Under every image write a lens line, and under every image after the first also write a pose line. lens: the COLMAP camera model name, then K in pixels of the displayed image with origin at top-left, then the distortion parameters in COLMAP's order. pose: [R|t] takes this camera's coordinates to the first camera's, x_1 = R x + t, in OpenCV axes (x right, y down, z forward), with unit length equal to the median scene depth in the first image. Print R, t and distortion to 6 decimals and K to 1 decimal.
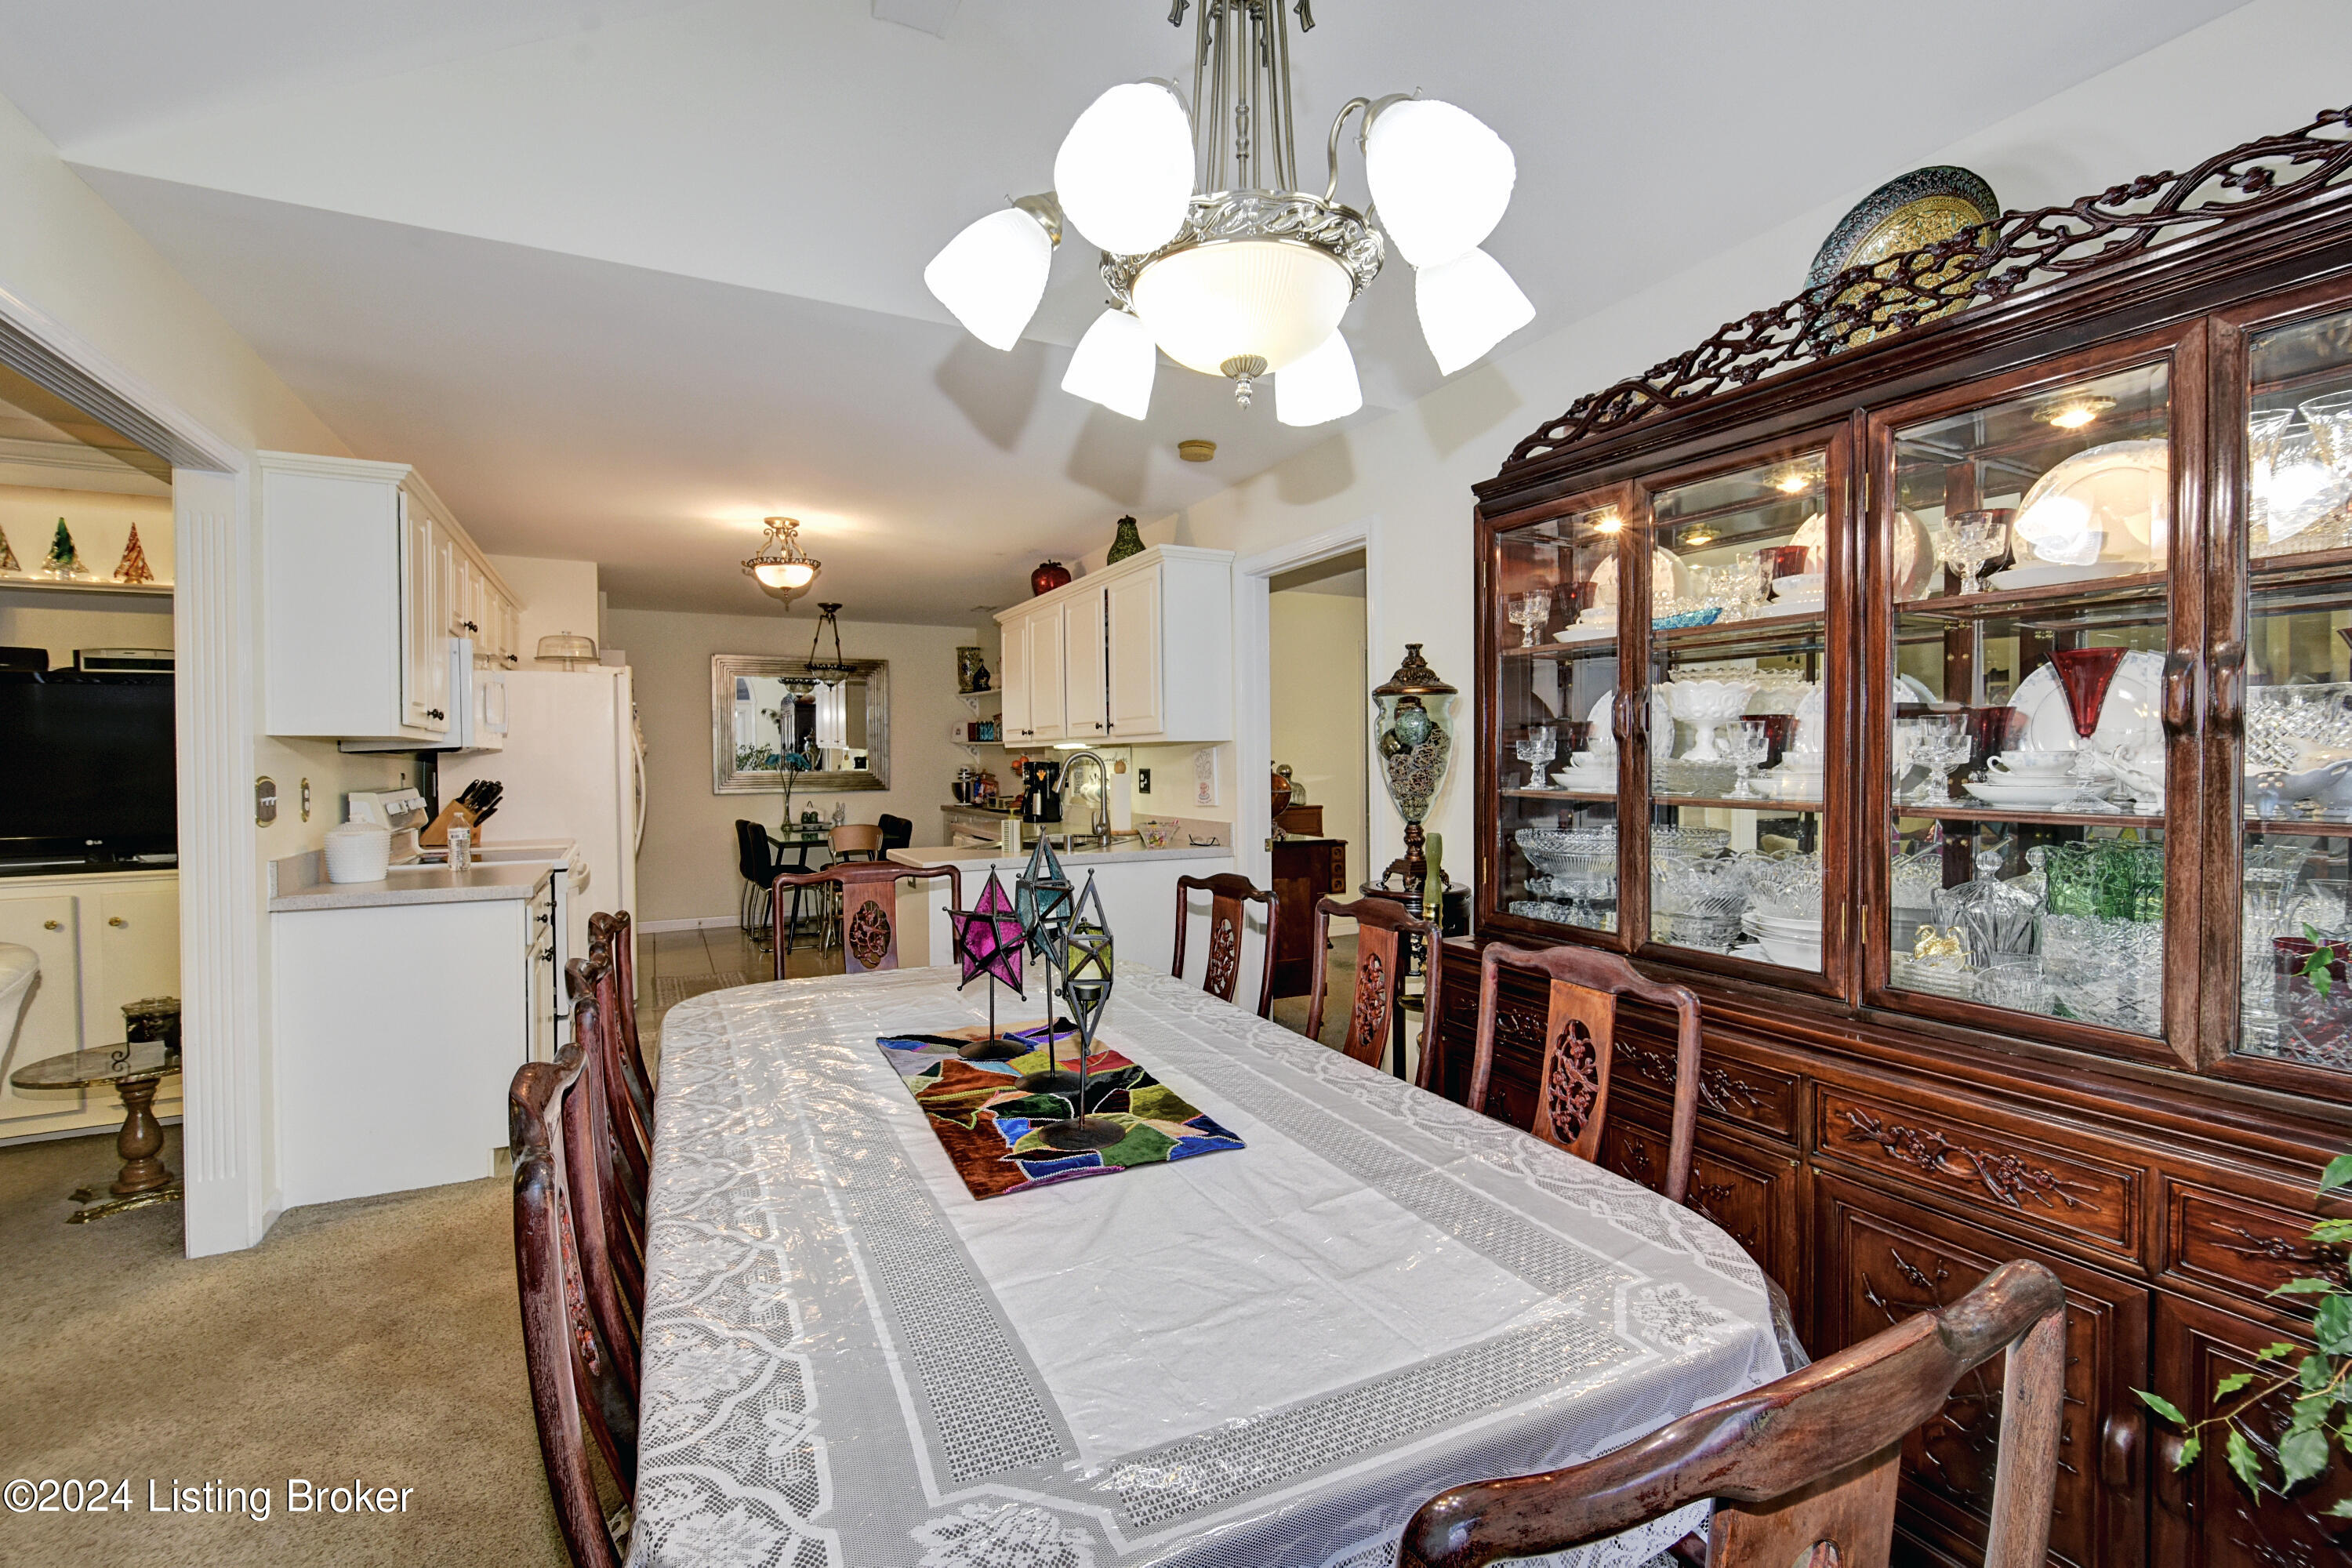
lens RADIAL K [[1026.0, 0, 1171.2], [0, 1026.0, 772.0], [0, 0, 1]] dist [0.000942, -0.001992]
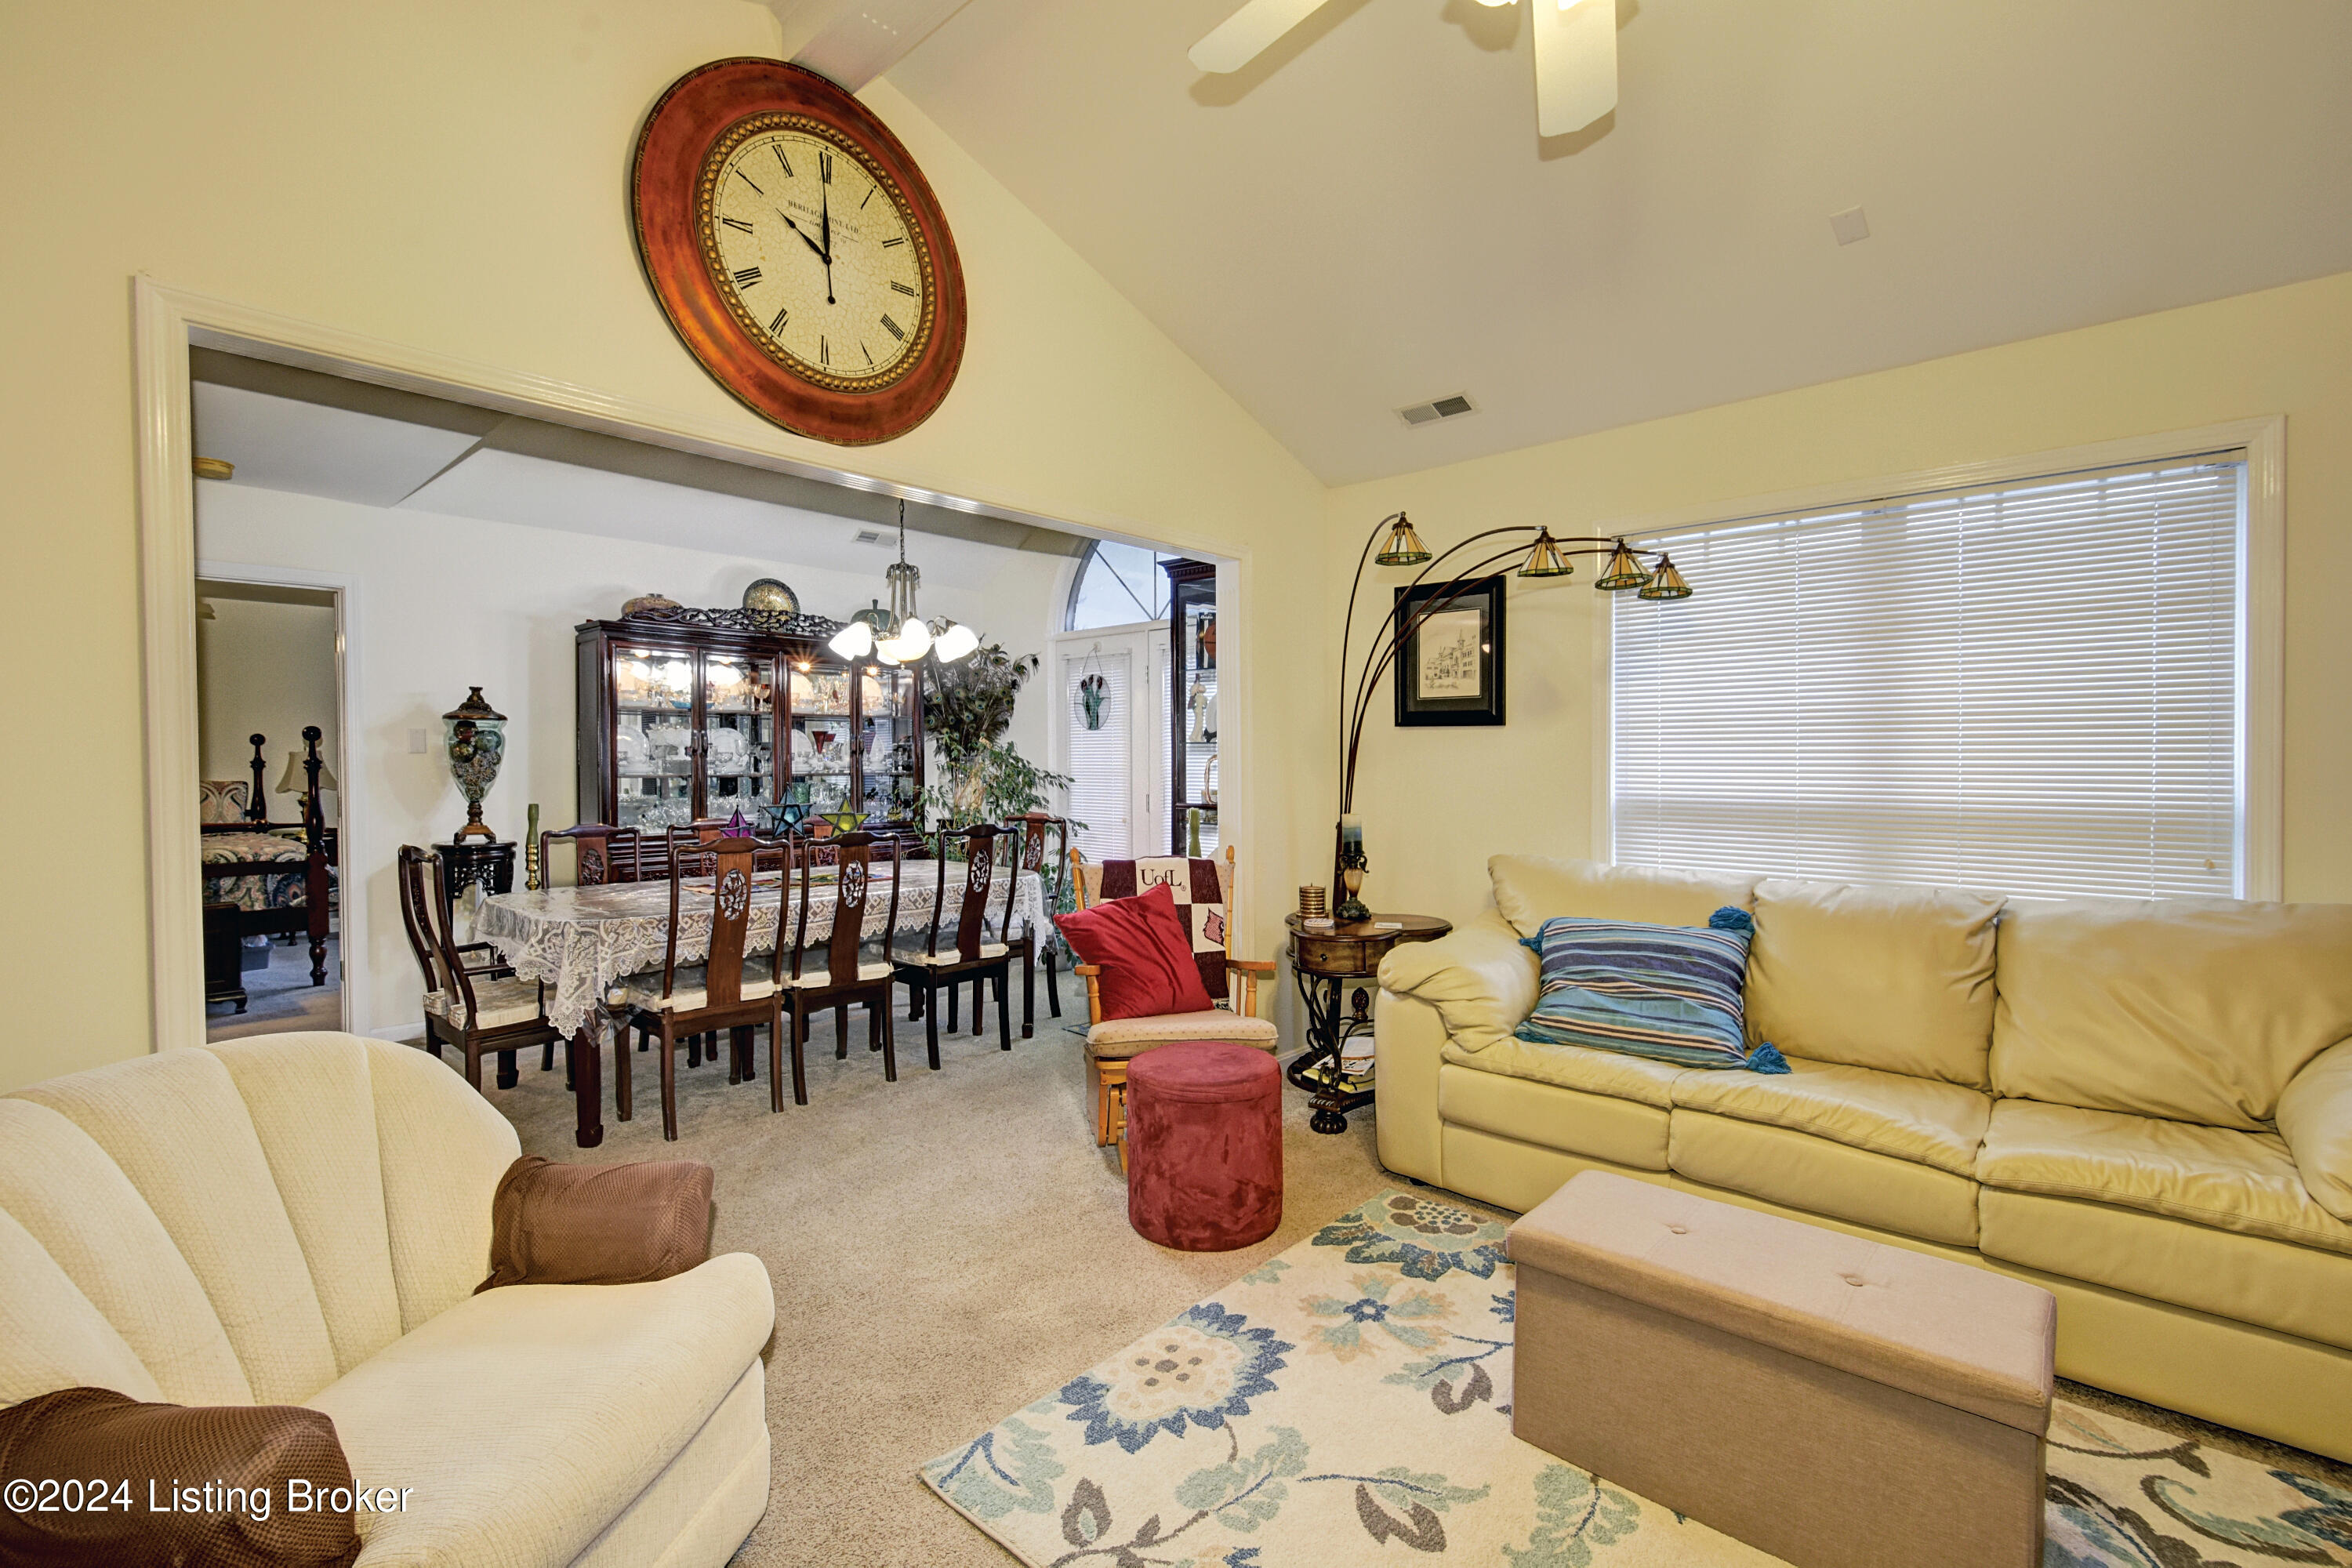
lens RADIAL K [[1026.0, 0, 1187.0], [0, 1026.0, 772.4], [0, 0, 1]] dist [0.000942, -0.001992]
pose [[-0.358980, -0.003961, 0.933337, -0.802352], [0.021218, 0.999698, 0.012404, 0.004613], [-0.933104, 0.024257, -0.358787, 0.275079]]
